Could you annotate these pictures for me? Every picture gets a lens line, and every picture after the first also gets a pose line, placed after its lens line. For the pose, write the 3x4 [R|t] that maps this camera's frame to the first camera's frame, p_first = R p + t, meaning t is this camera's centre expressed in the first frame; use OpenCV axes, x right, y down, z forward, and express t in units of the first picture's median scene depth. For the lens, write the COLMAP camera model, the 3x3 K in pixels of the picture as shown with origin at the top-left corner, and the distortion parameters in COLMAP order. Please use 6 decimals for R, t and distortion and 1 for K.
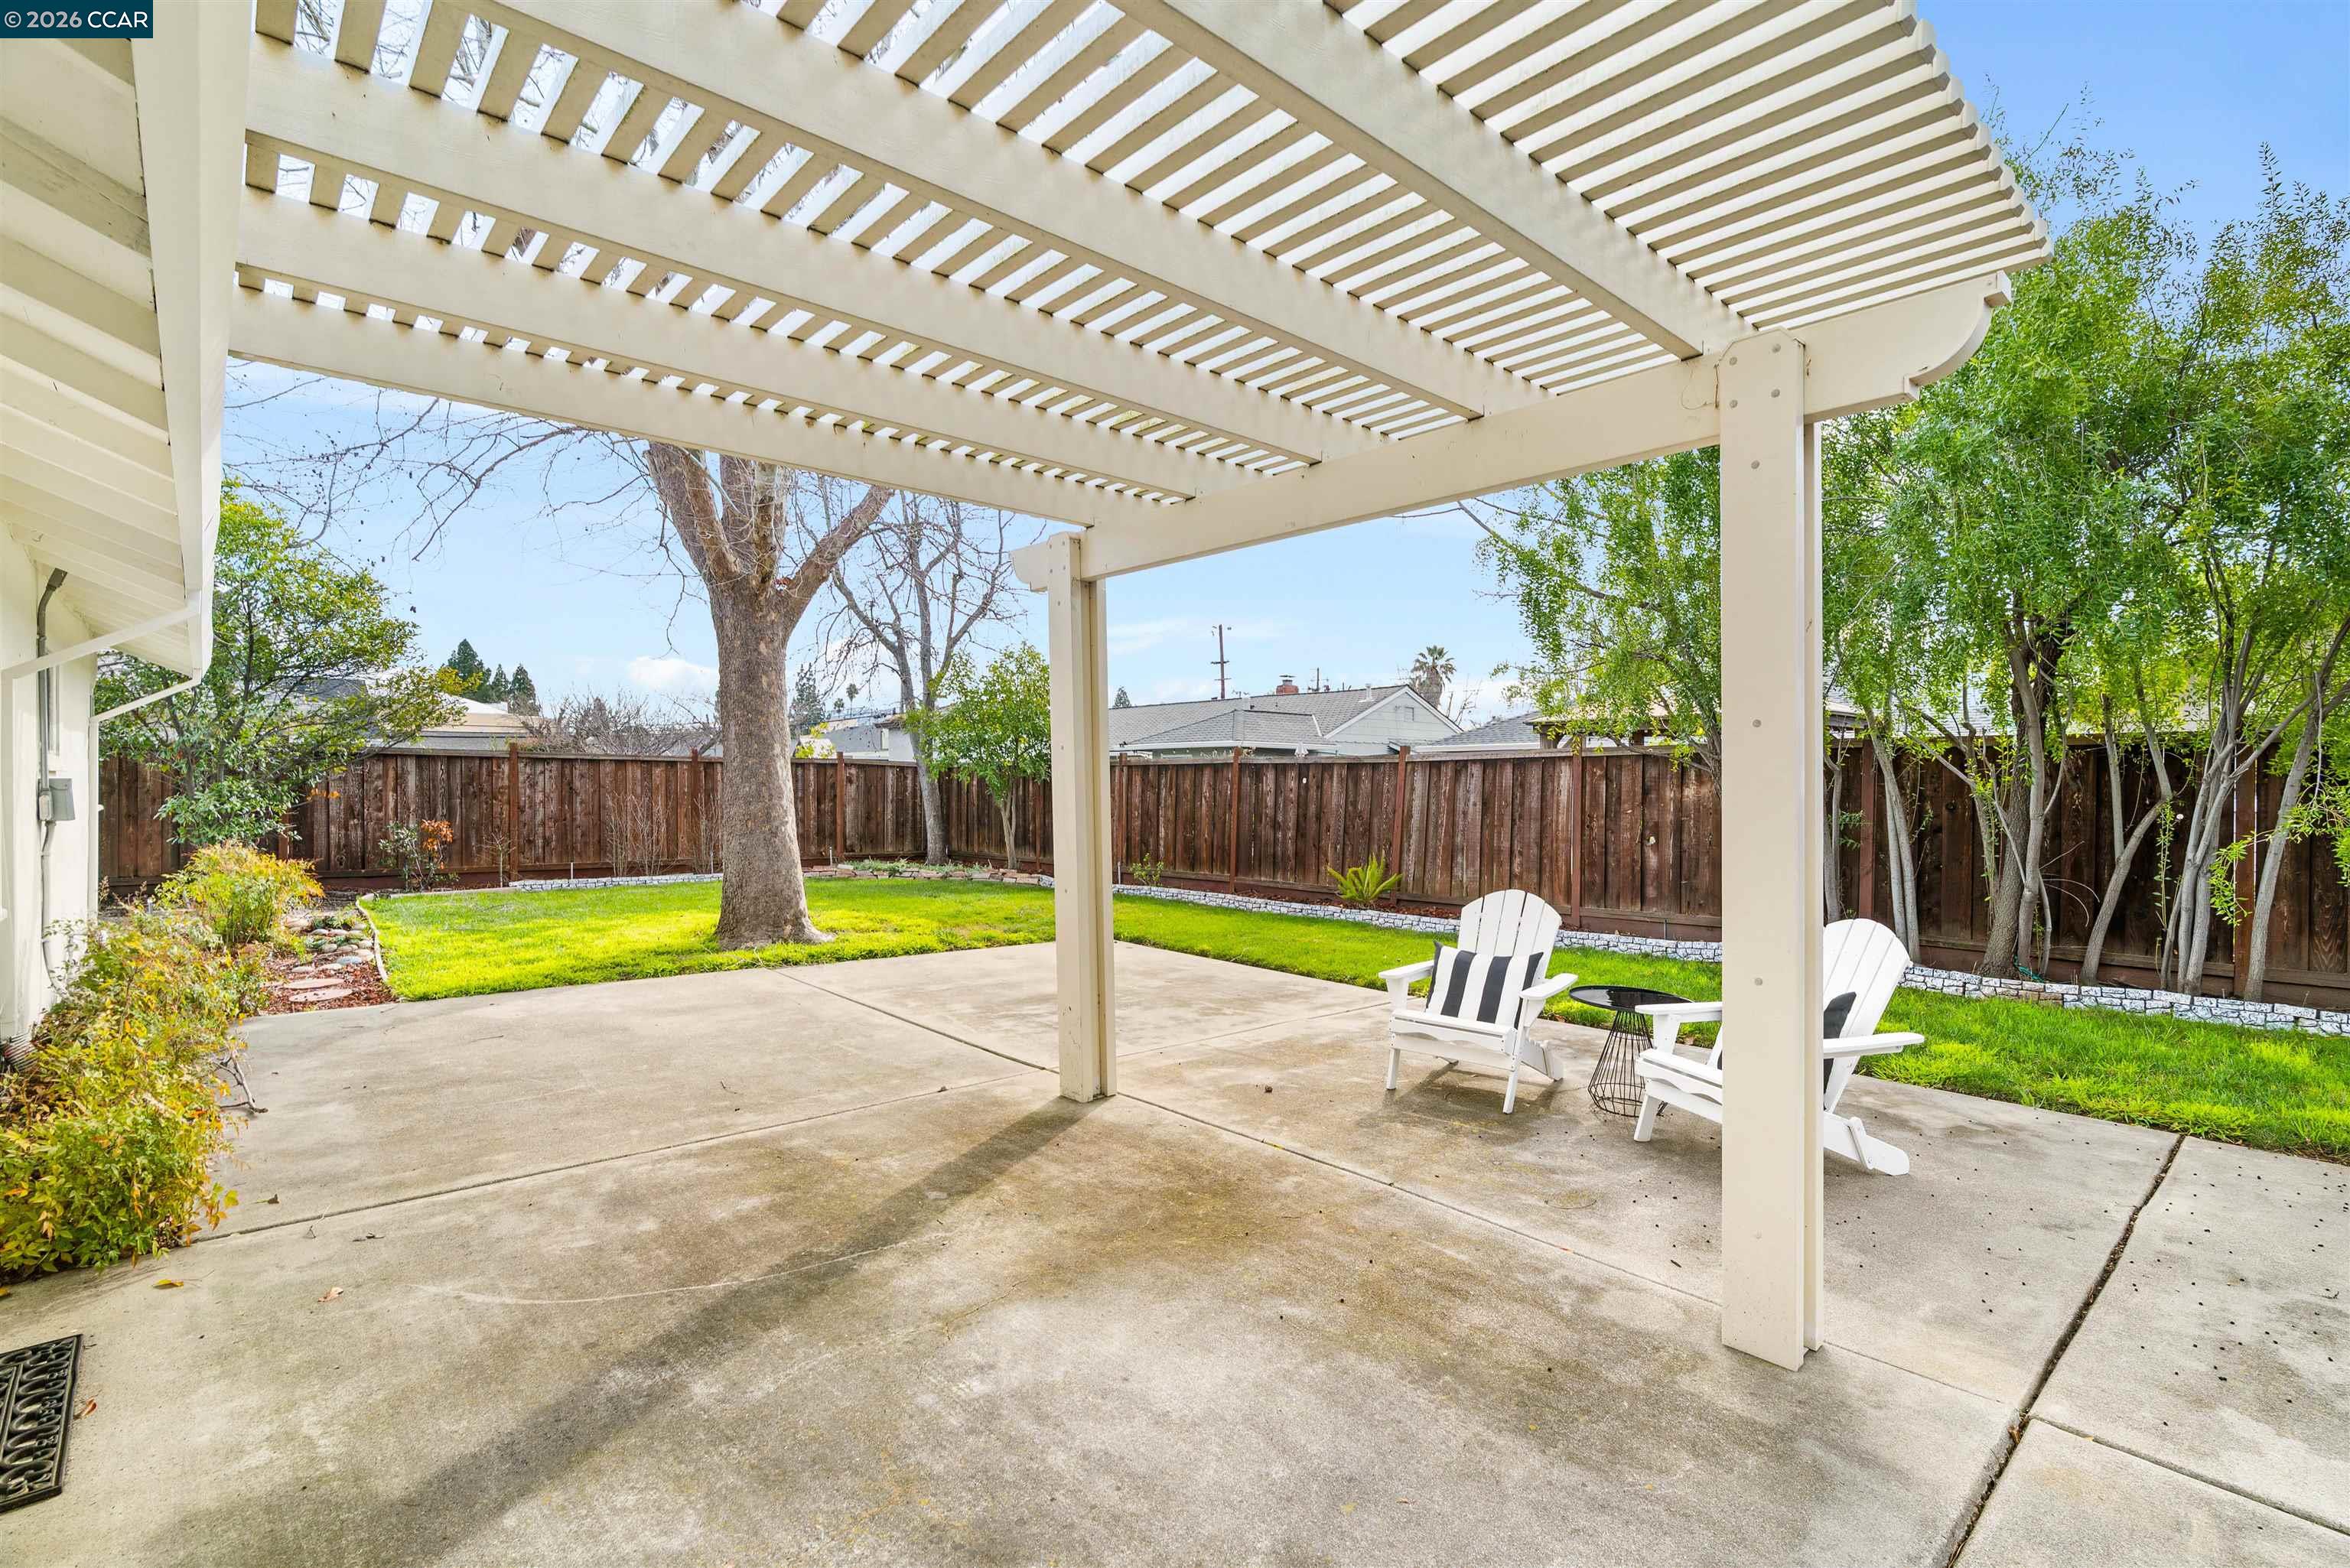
lens RADIAL K [[1078.0, 0, 1175.0], [0, 1078.0, 784.0], [0, 0, 1]] dist [-0.010095, 0.000638]
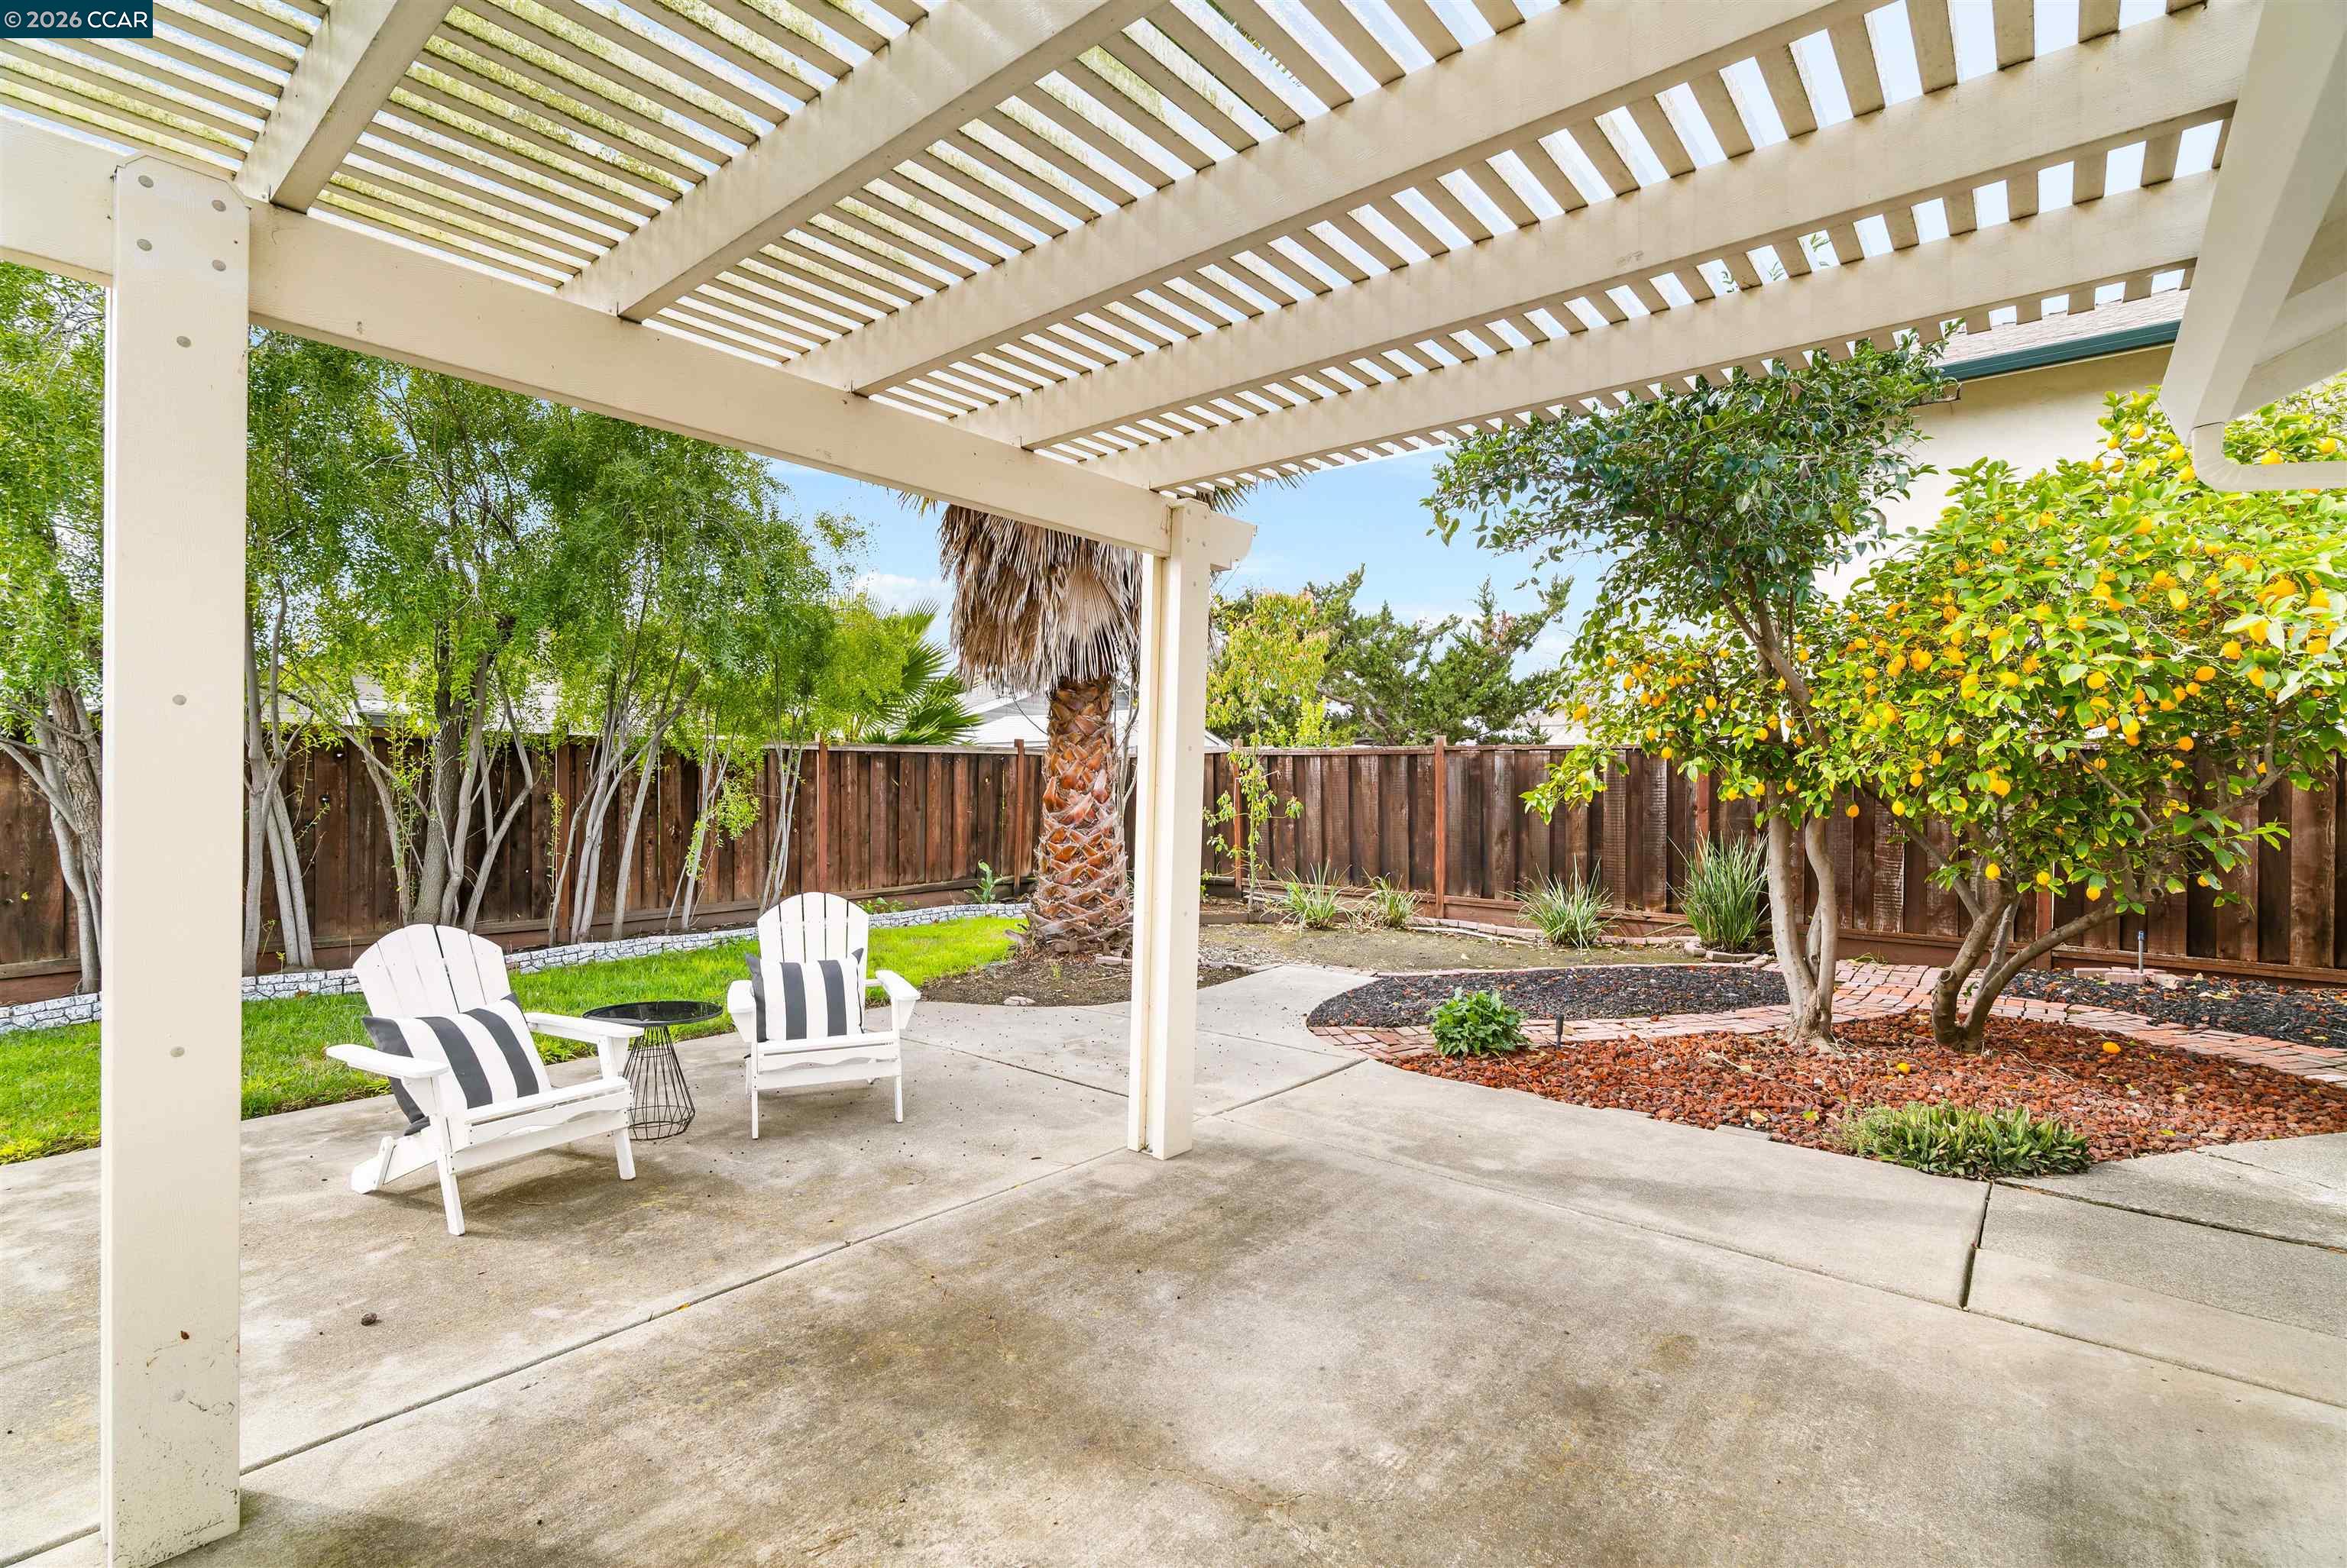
lens RADIAL K [[1070.1, 0, 1176.2], [0, 1070.1, 781.0], [0, 0, 1]] dist [-0.013894, 0.004700]
pose [[-0.143224, -0.005607, 0.989674, -0.322152], [-0.007422, 0.999962, 0.004591, -0.004931], [-0.989662, -0.006688, -0.143261, 0.399744]]
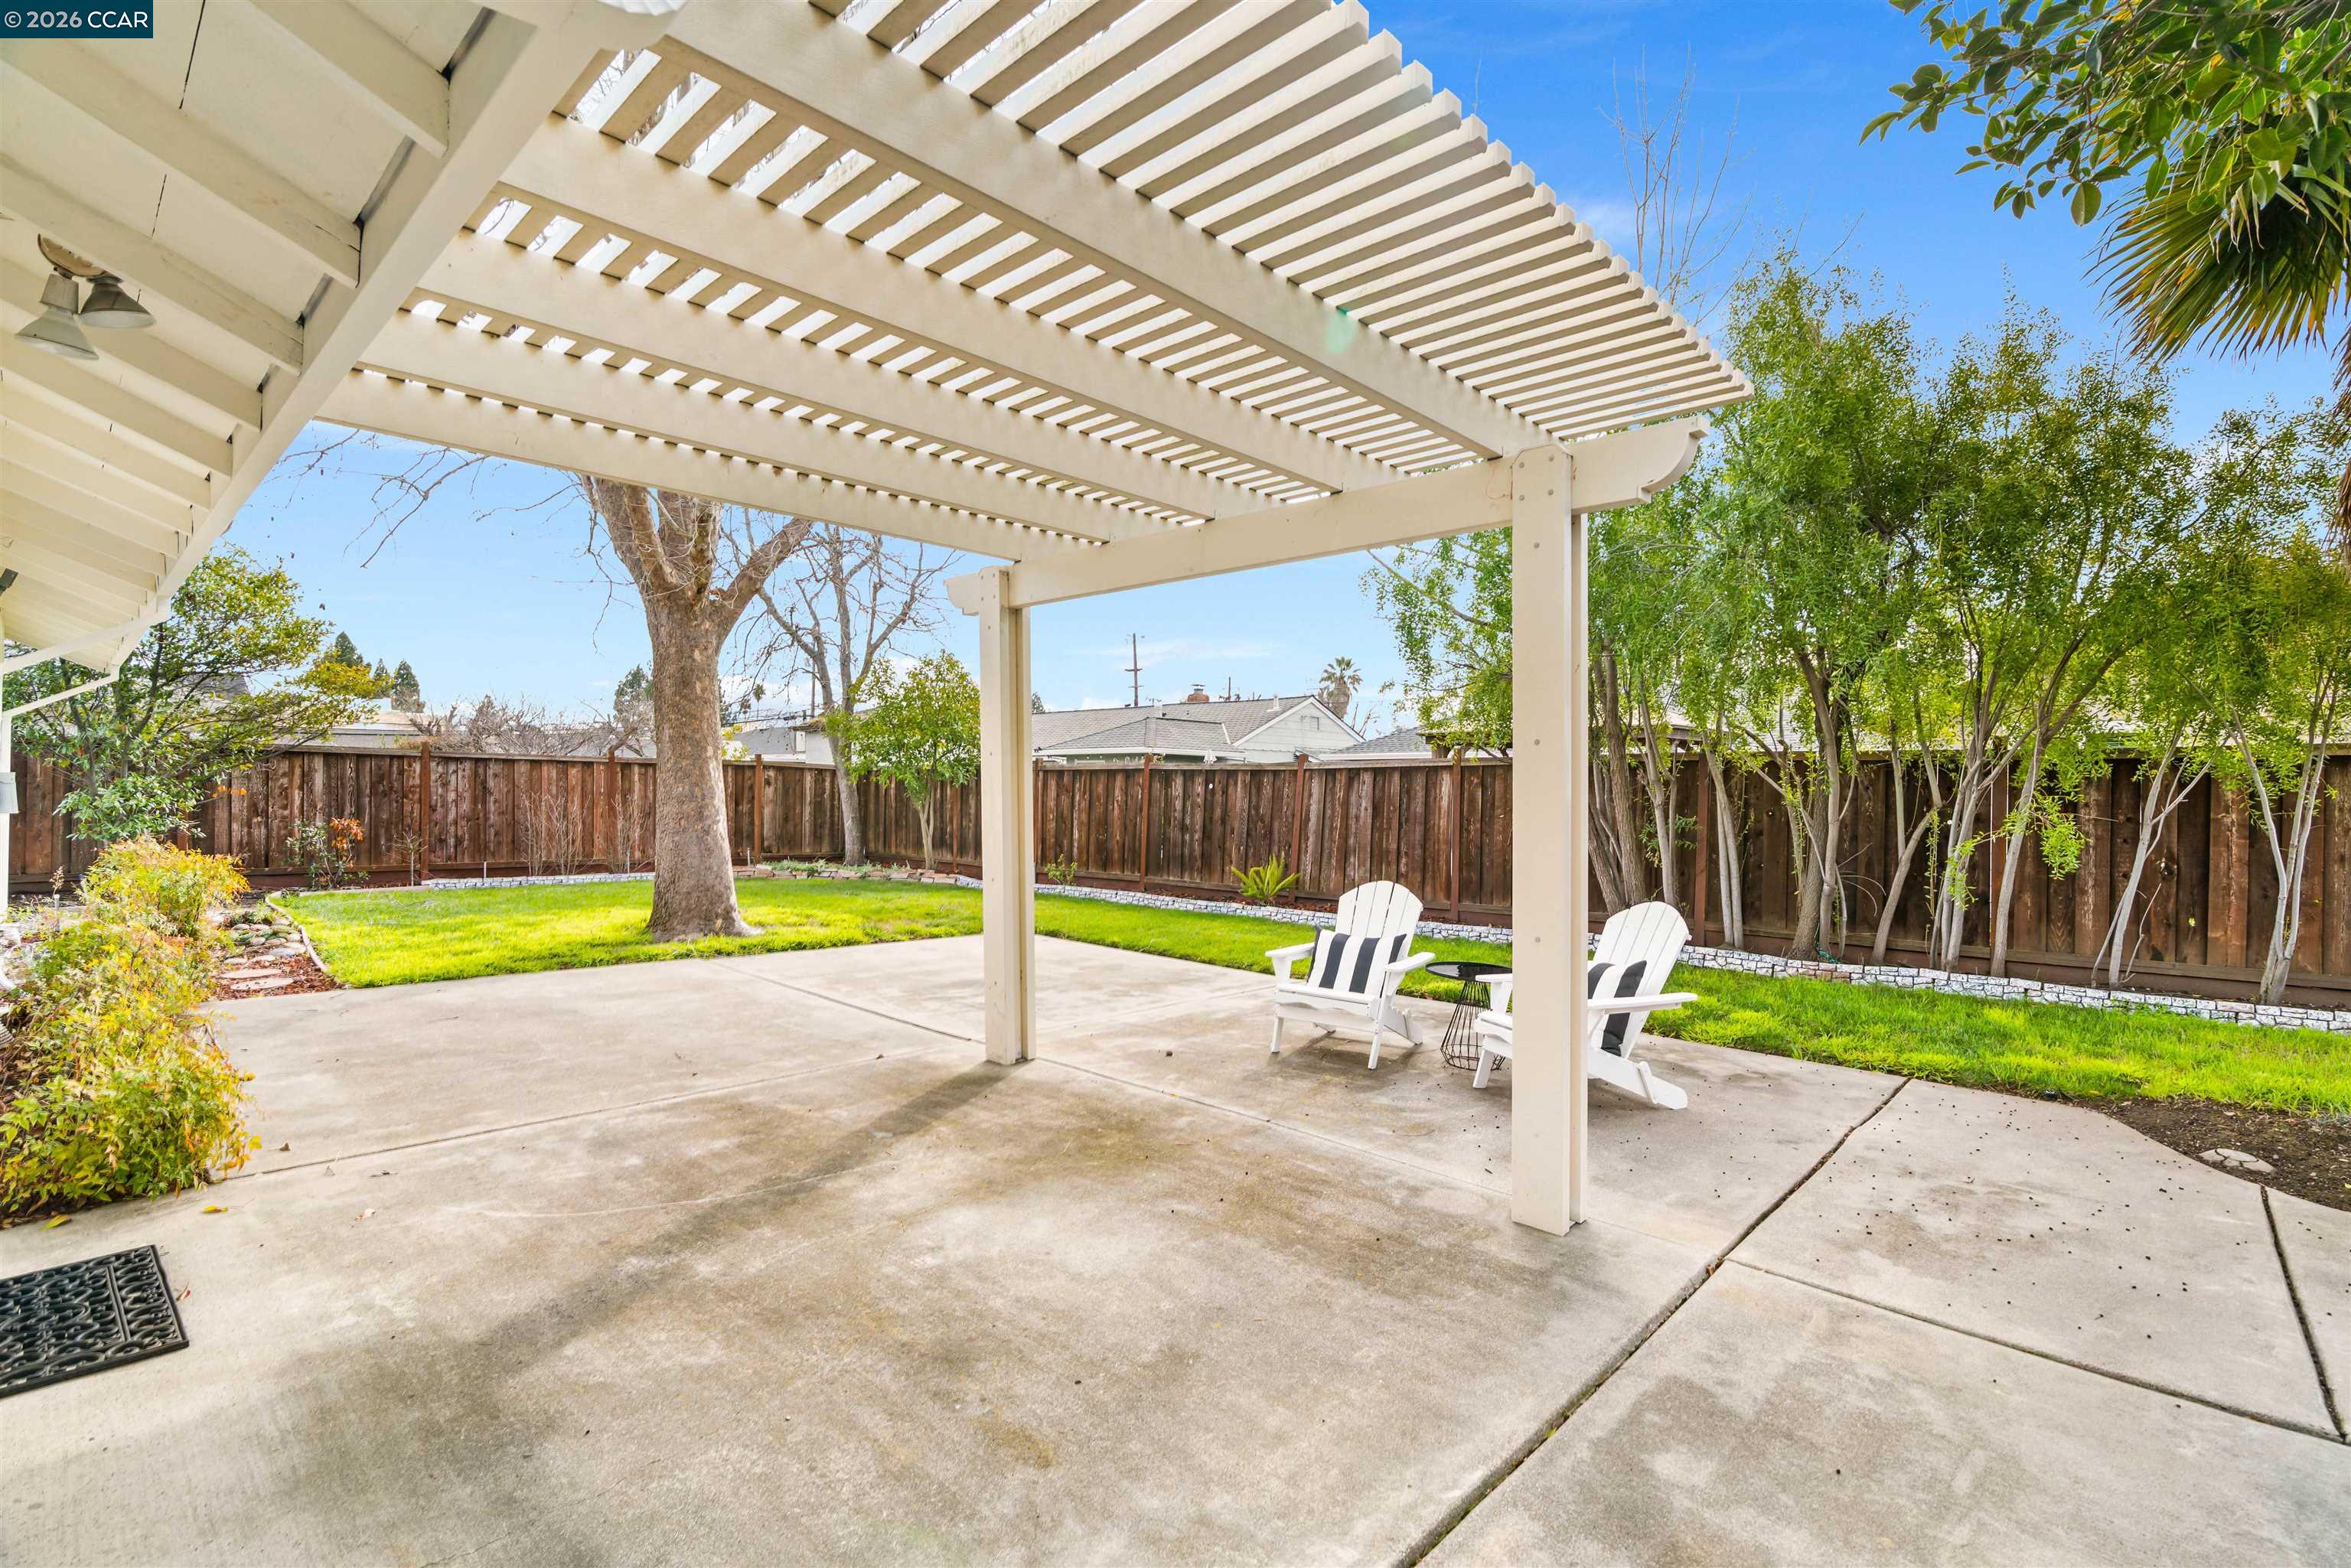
lens RADIAL K [[1072.1, 0, 1178.2], [0, 1072.1, 781.0], [0, 0, 1]] dist [-0.013894, 0.004700]
pose [[0.996455, 0.008668, 0.083682, -0.001056], [-0.007981, 0.999932, -0.008540, 0.001878], [-0.083751, 0.007842, 0.996456, -0.085001]]
